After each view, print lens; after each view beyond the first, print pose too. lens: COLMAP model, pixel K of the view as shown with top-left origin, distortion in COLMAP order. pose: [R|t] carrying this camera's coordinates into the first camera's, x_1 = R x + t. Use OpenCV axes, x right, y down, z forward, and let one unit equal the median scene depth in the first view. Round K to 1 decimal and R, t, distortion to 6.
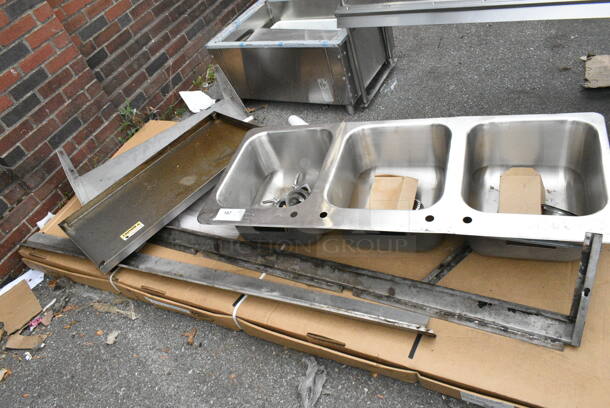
lens RADIAL K [[484.8, 0, 305.0], [0, 484.8, 204.0], [0, 0, 1]] dist [-0.004766, 0.002918]
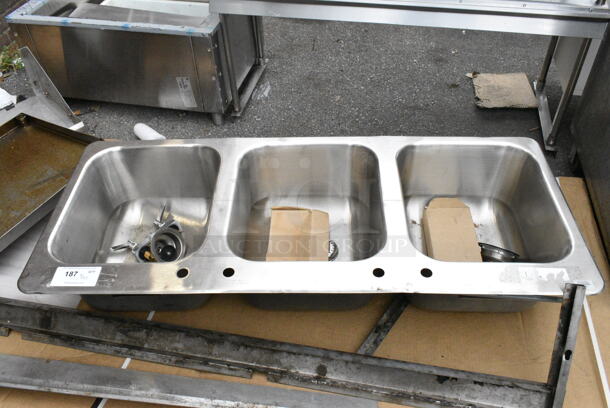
lens RADIAL K [[533.9, 0, 305.0], [0, 533.9, 204.0], [0, 0, 1]] dist [-0.016765, -0.005592]
pose [[0.932809, -0.013776, 0.360107, -0.113203], [0.024053, 0.999421, -0.024073, -0.045575], [-0.359566, 0.031117, 0.932601, 0.206295]]
